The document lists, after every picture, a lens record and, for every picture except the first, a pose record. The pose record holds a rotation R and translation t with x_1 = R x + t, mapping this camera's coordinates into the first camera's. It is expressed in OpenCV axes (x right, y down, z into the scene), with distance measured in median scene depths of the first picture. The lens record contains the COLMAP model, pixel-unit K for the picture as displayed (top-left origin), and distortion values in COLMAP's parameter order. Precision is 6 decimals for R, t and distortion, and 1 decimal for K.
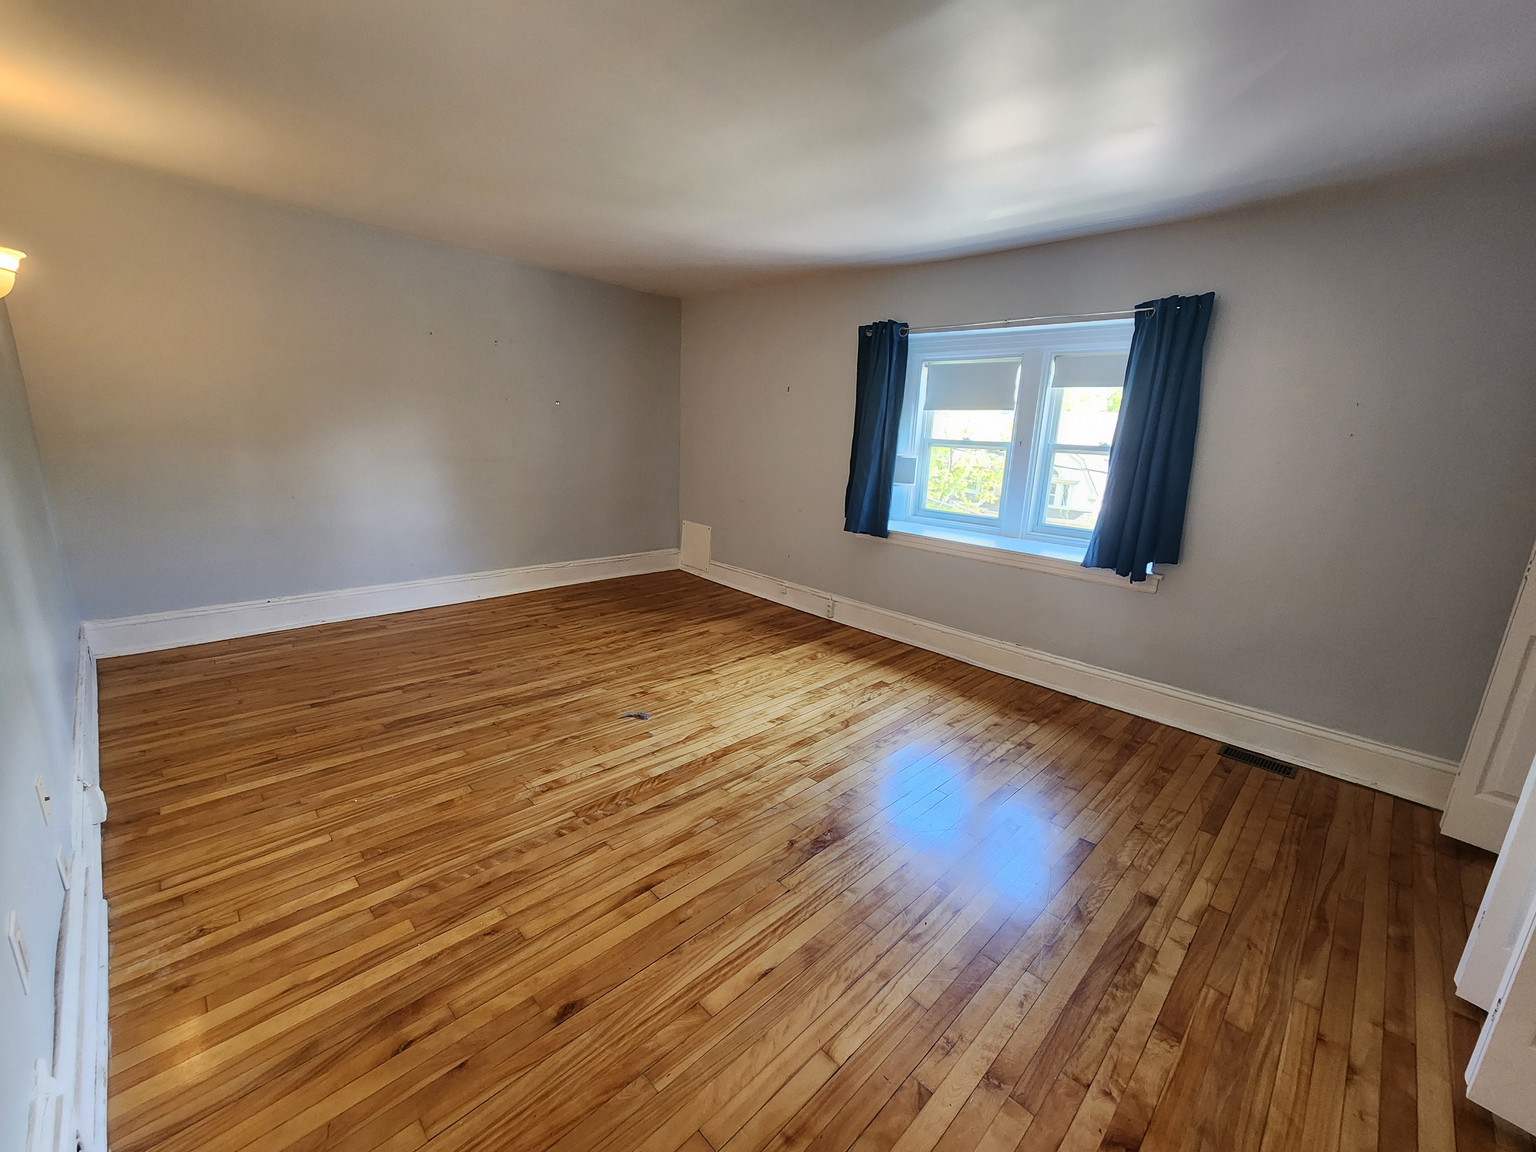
lens RADIAL K [[631.5, 0, 765.7], [0, 631.5, 580.7], [0, 0, 1]] dist [0.000518, 0.000663]
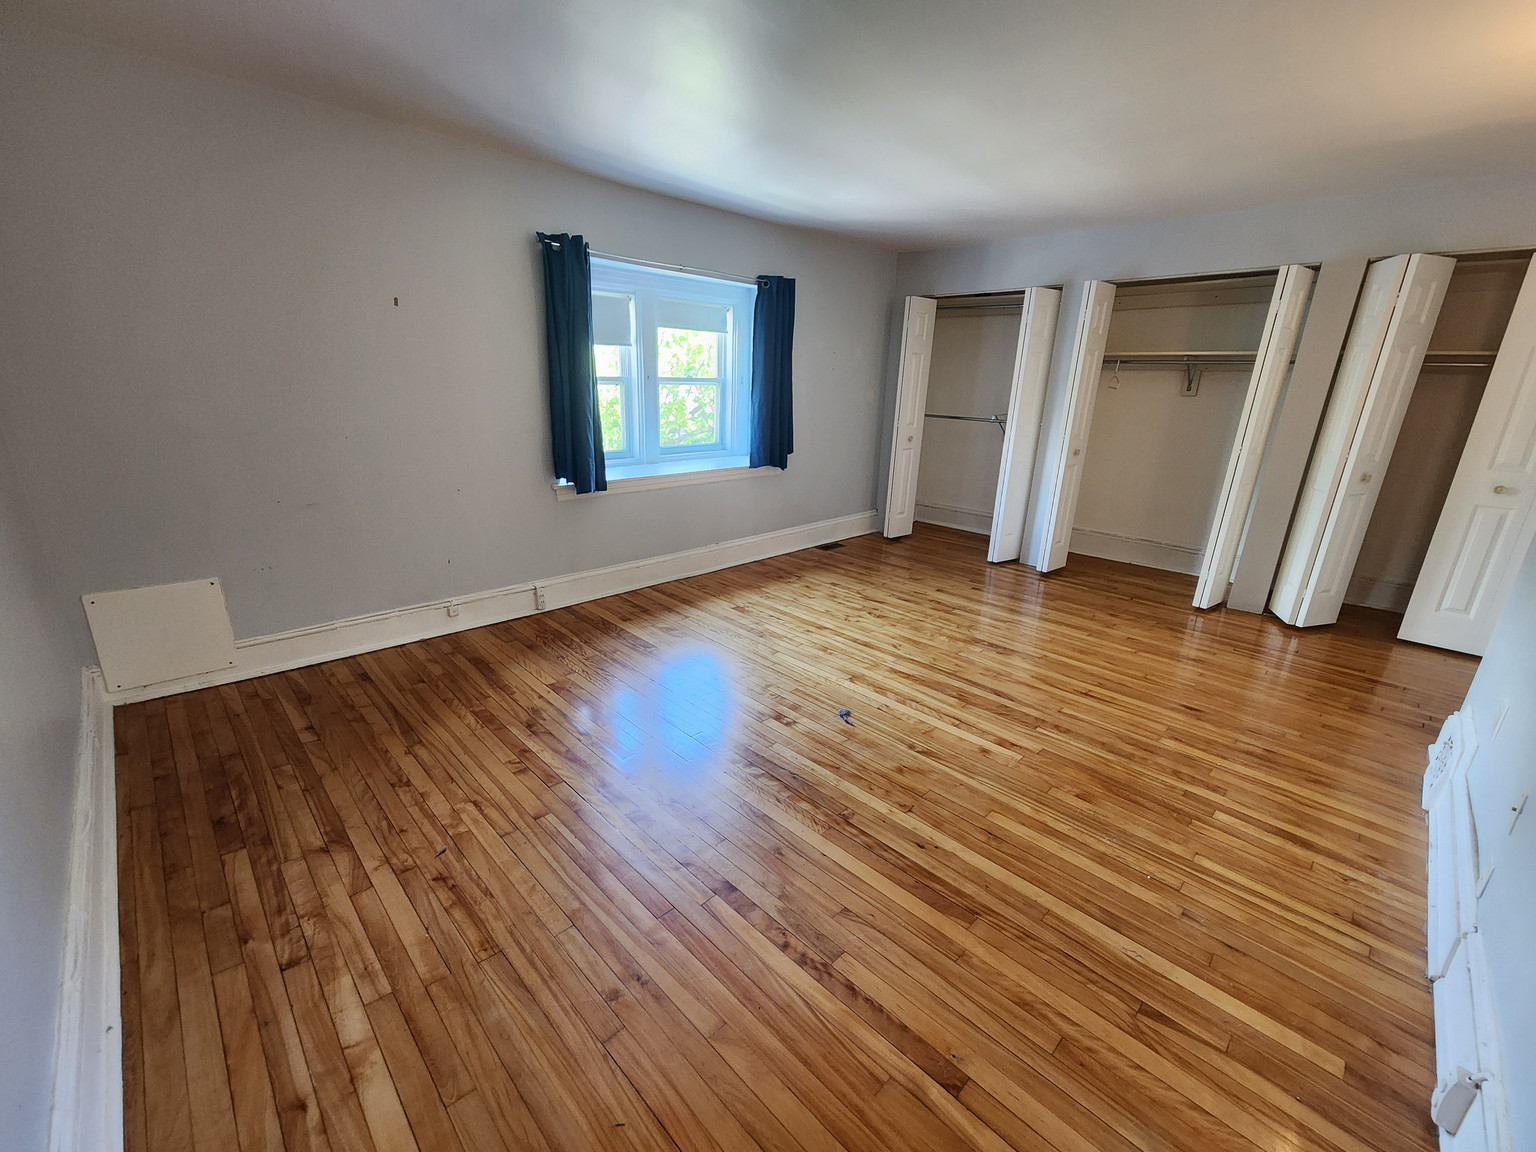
lens RADIAL K [[631.5, 0, 765.7], [0, 631.5, 580.7], [0, 0, 1]] dist [0.000518, 0.000663]
pose [[0.011597, -0.349708, 0.936787, -0.945829], [0.211363, 0.916539, 0.339533, -0.279283], [-0.977339, 0.194064, 0.084545, 0.966704]]
